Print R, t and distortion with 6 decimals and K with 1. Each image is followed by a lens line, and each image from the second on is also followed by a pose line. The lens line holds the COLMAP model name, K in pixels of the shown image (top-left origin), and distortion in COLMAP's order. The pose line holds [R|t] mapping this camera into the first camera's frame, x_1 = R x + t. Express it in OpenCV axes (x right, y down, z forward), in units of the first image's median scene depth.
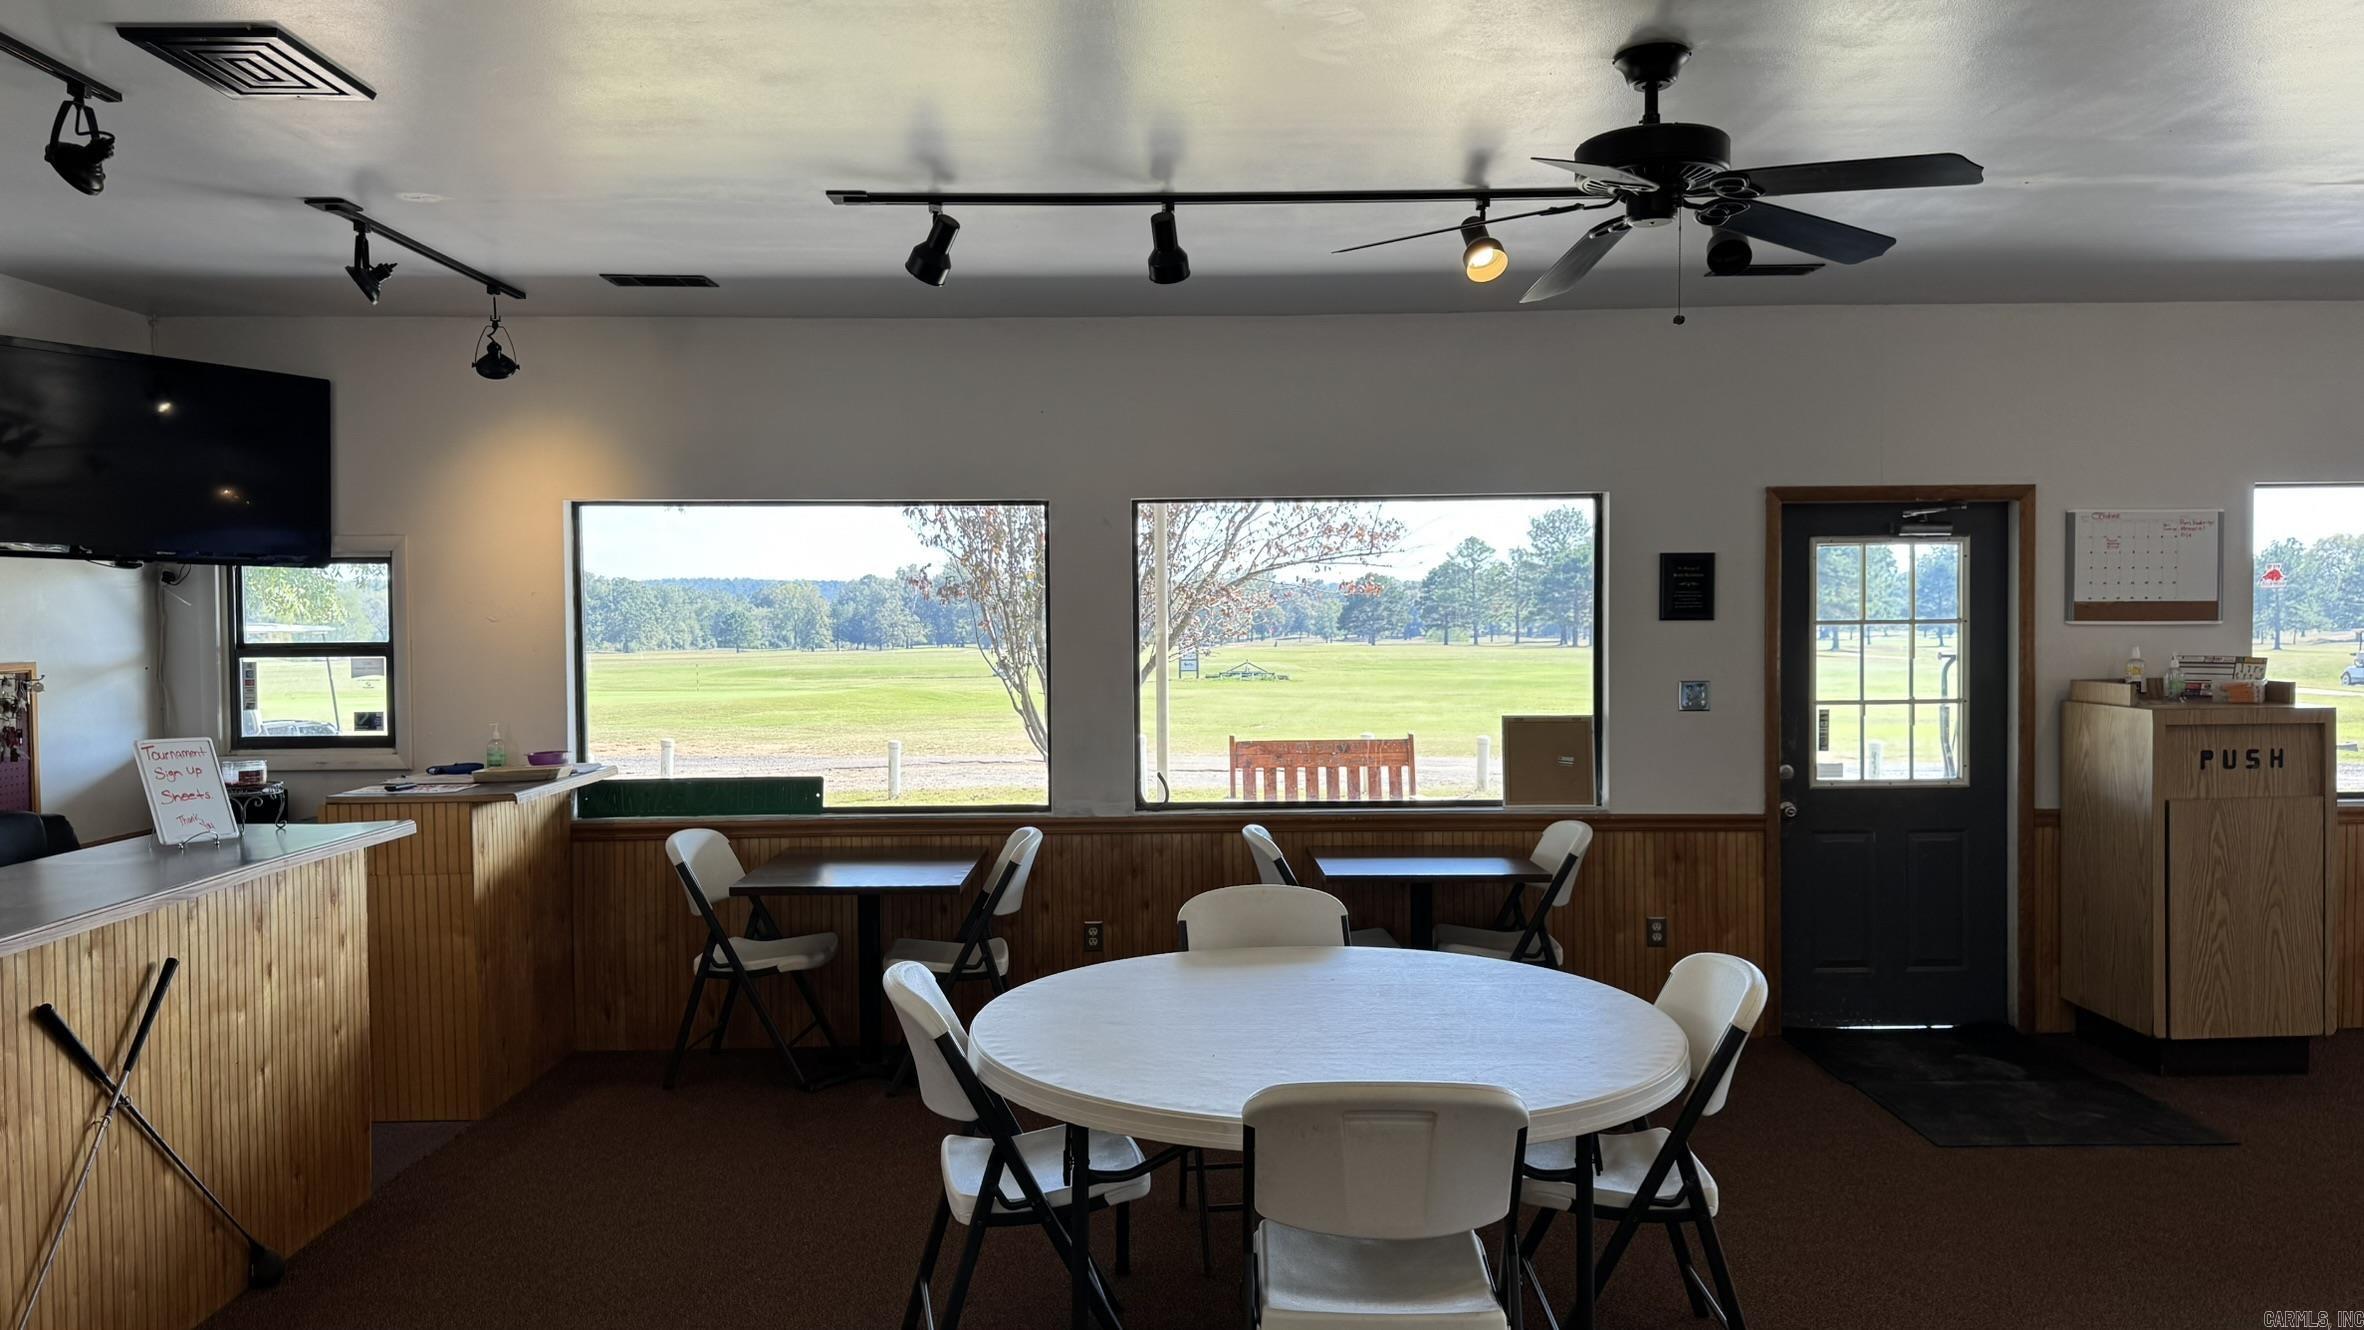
lens RADIAL K [[1658.0, 0, 1191.2], [0, 1658.0, 683.4], [0, 0, 1]] dist [0.092205, -0.118981]
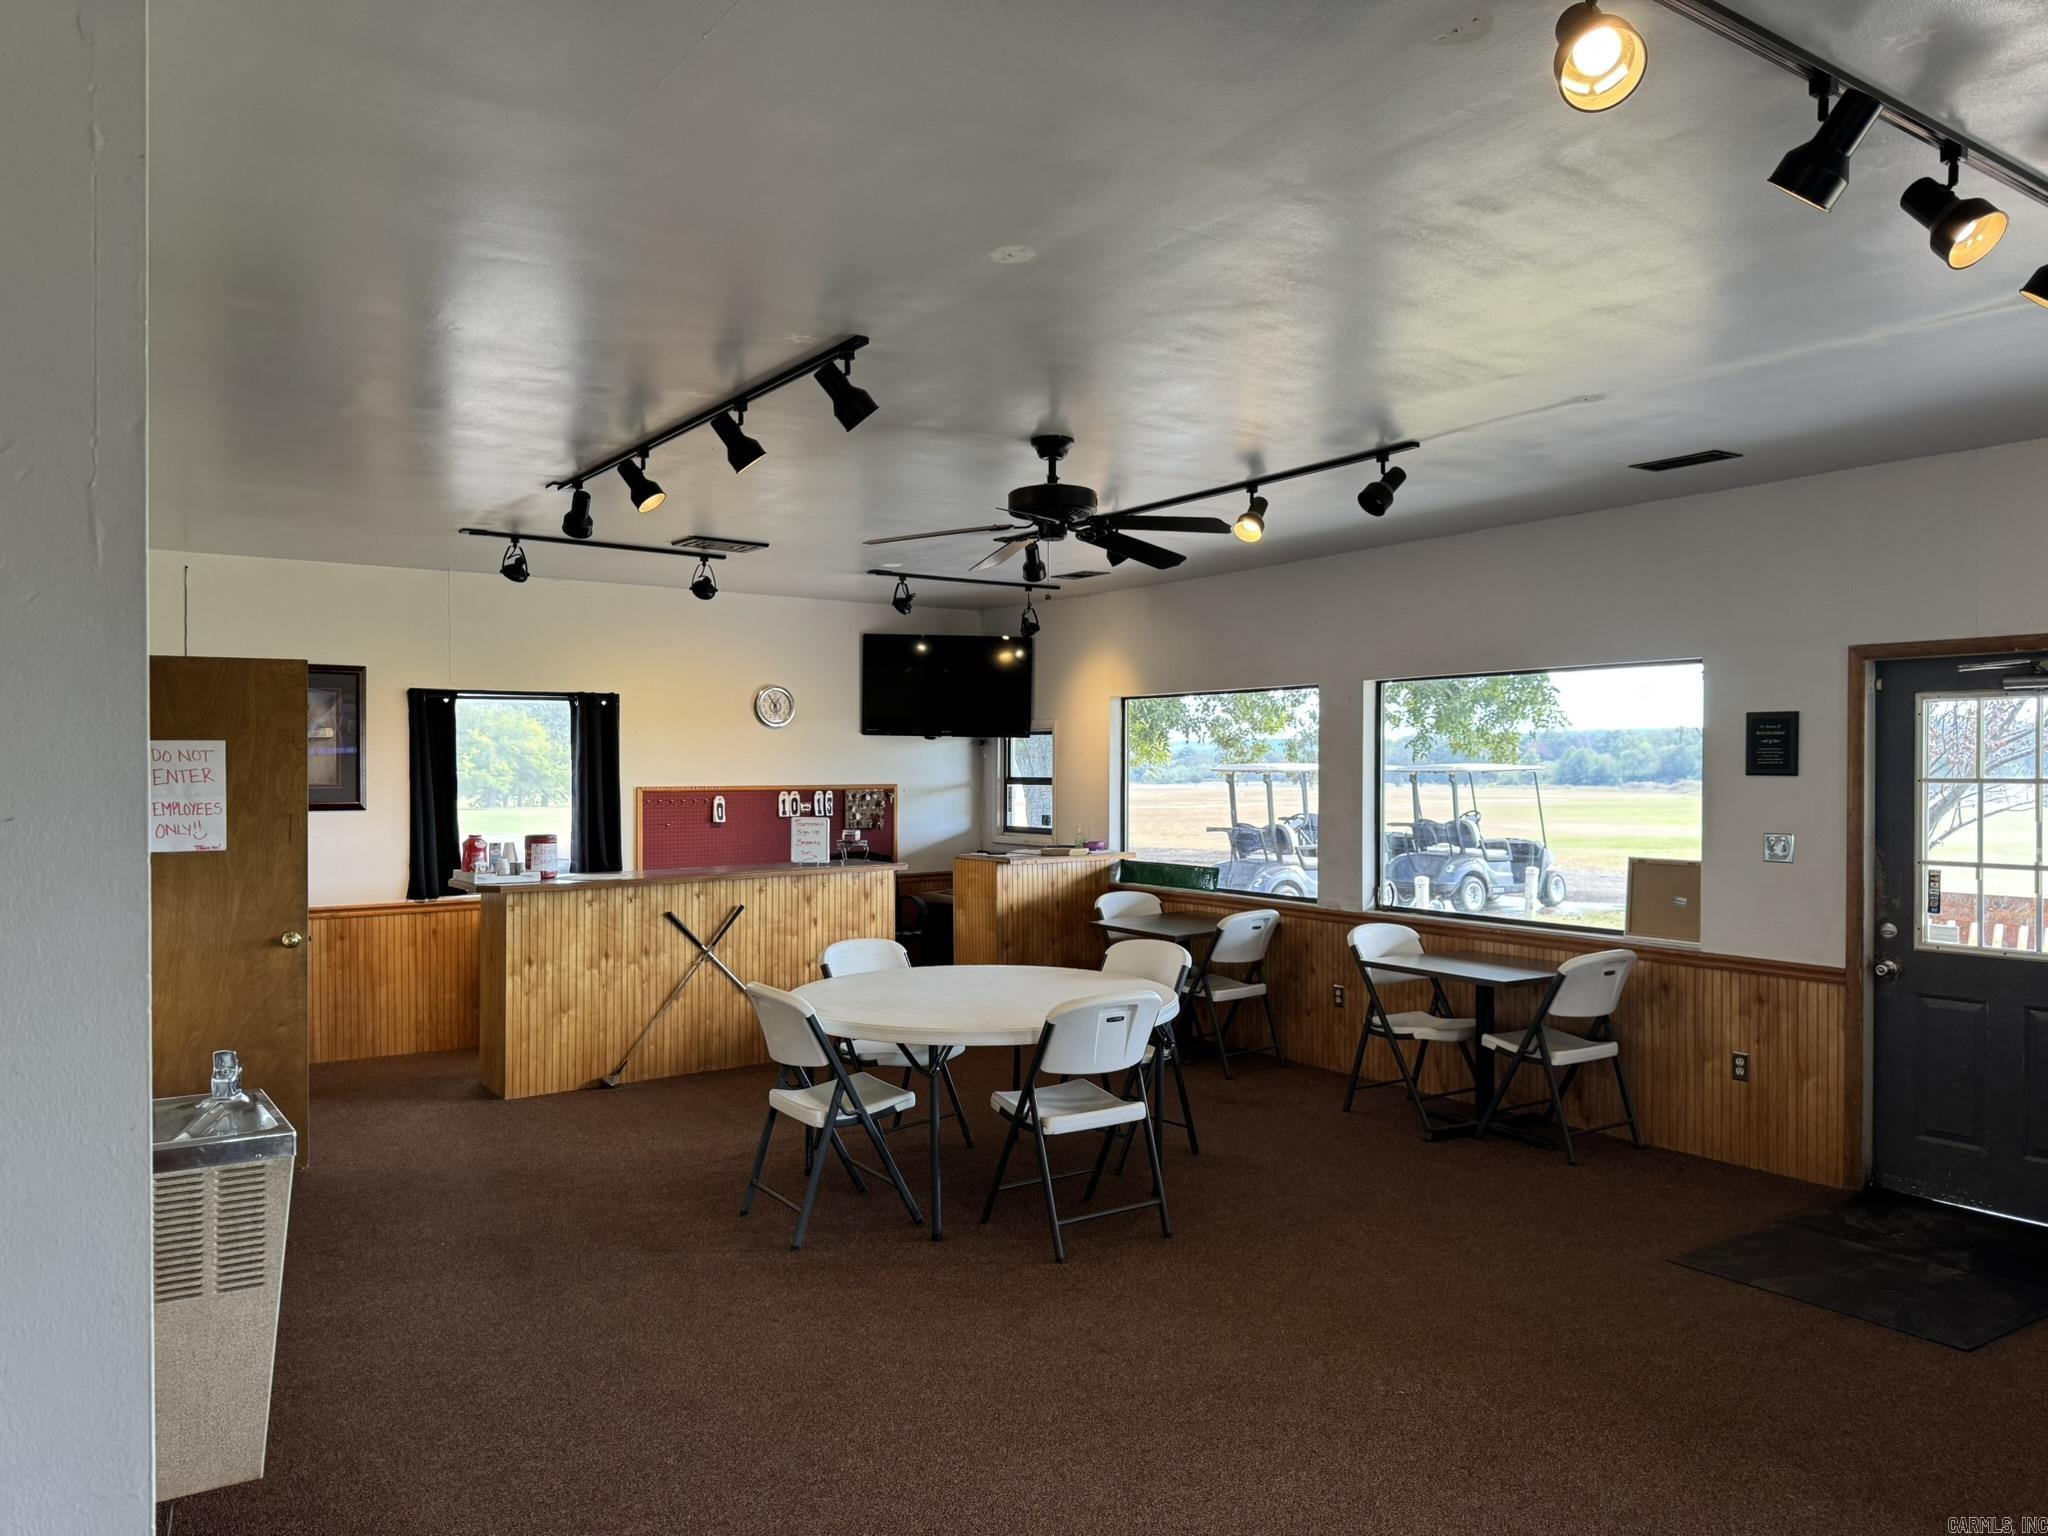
lens RADIAL K [[1431.6, 0, 1014.7], [0, 1431.6, 784.1], [0, 0, 1]] dist [0.085650, -0.107594]
pose [[0.563229, 0.019110, -0.826080, 0.781369], [-0.036498, 0.999332, -0.001766, -0.013156], [0.825494, 0.031145, 0.563550, 0.088287]]
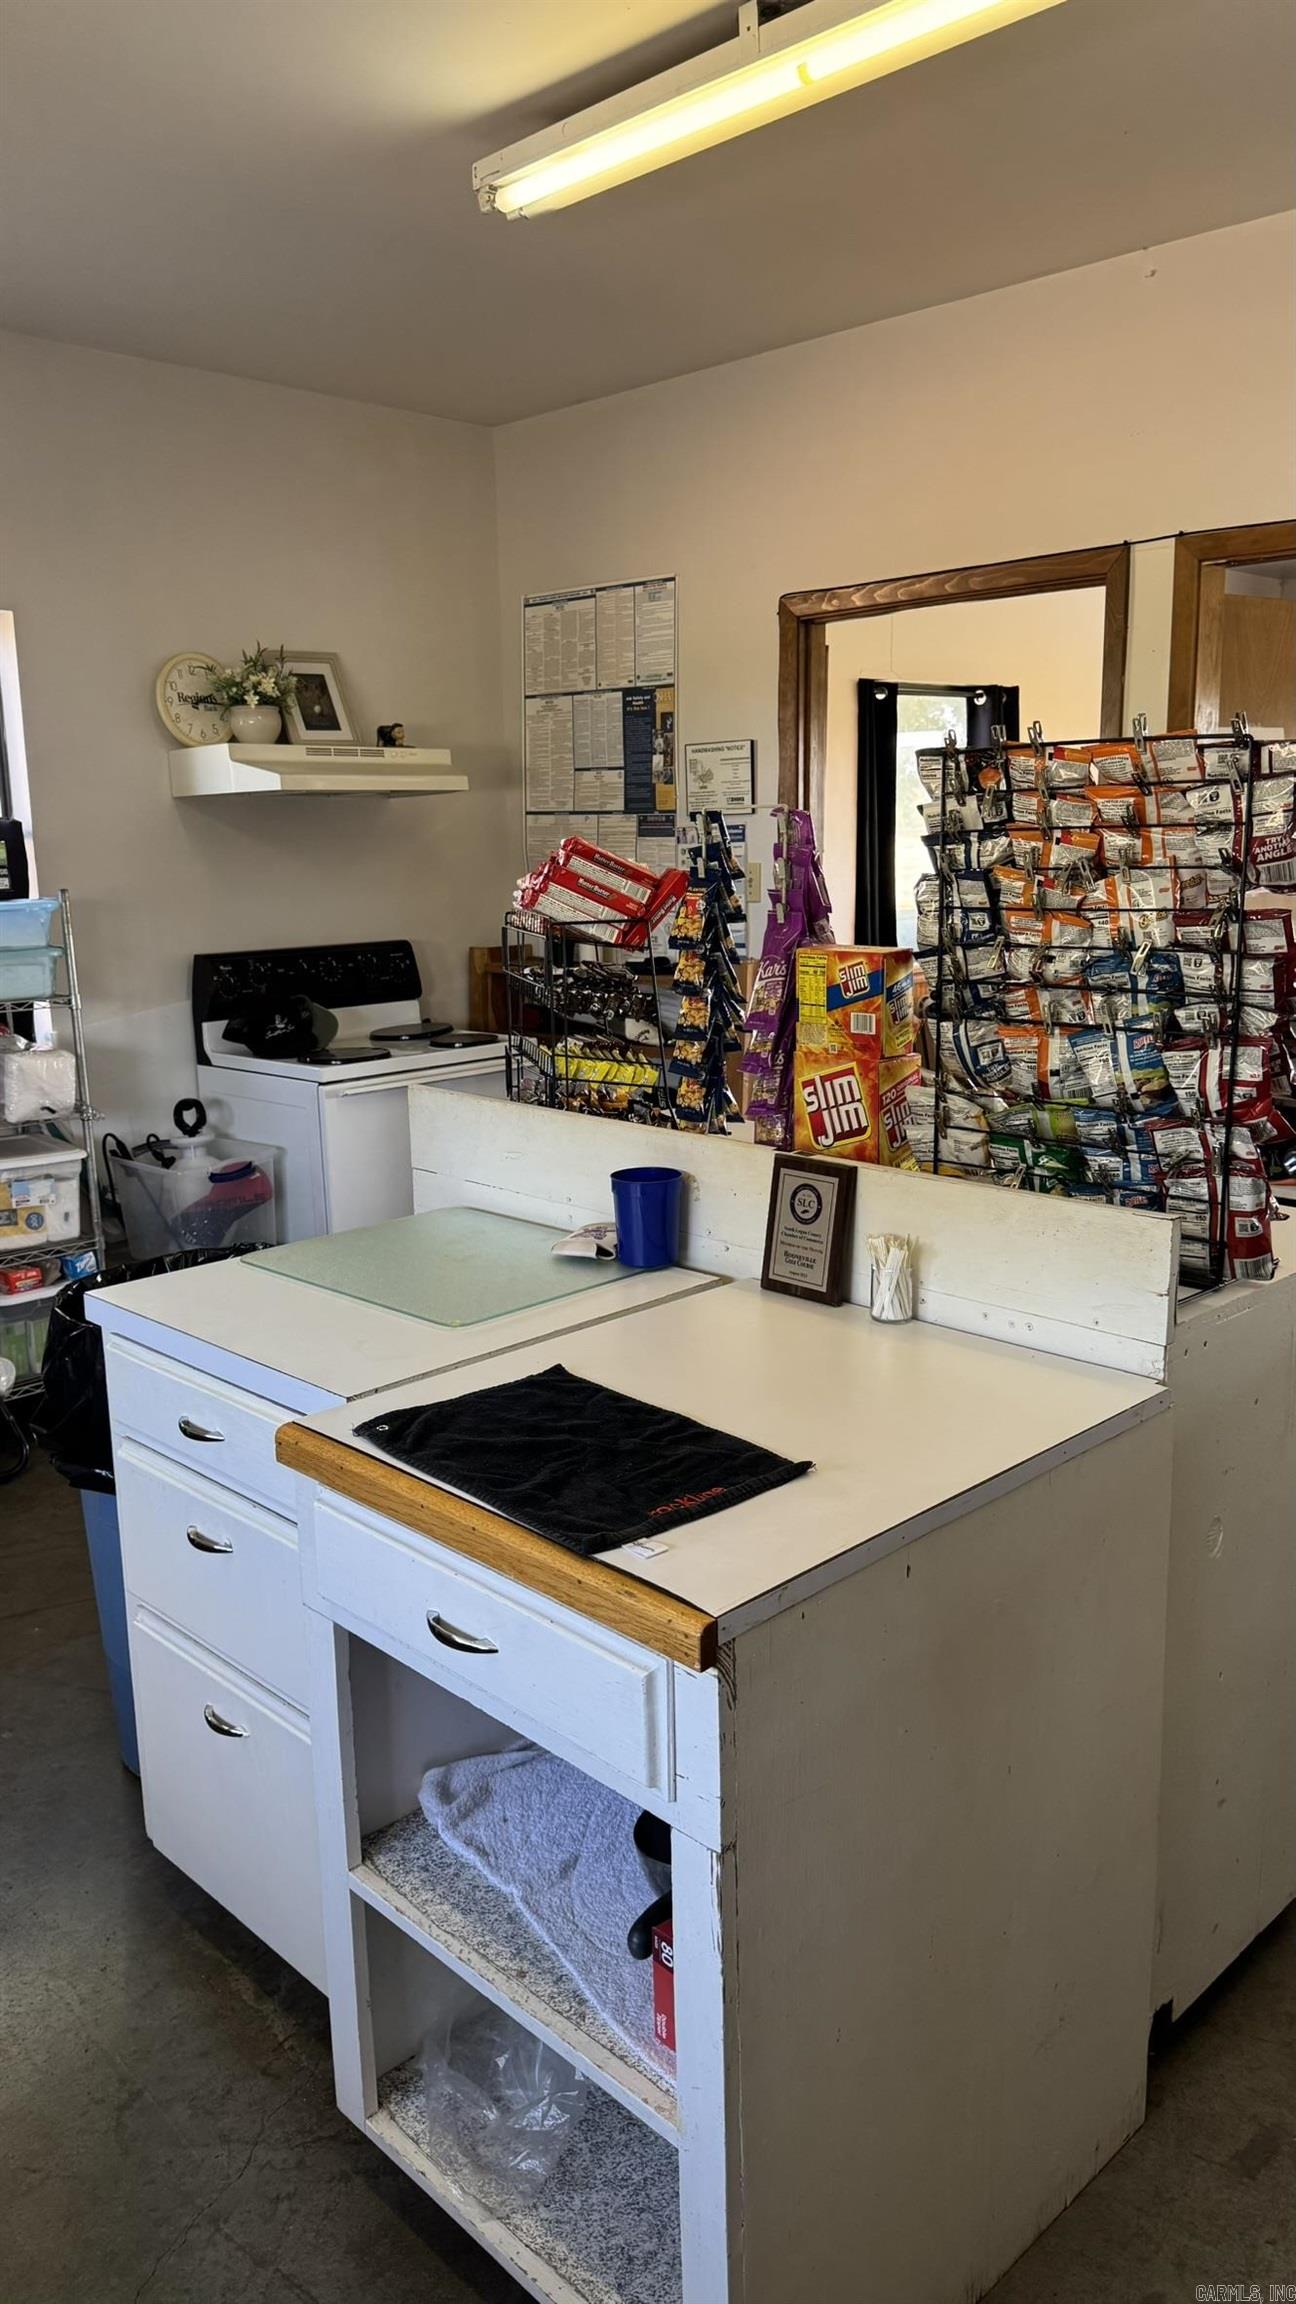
lens RADIAL K [[1615.9, 0, 635.2], [0, 1615.9, 1155.3], [0, 0, 1]] dist [0.092205, -0.118981]
pose [[0.703175, 0.141181, -0.696859, 0.077570], [-0.016160, 0.983008, 0.182847, 0.031251], [0.710833, -0.117312, 0.693508, -0.501514]]
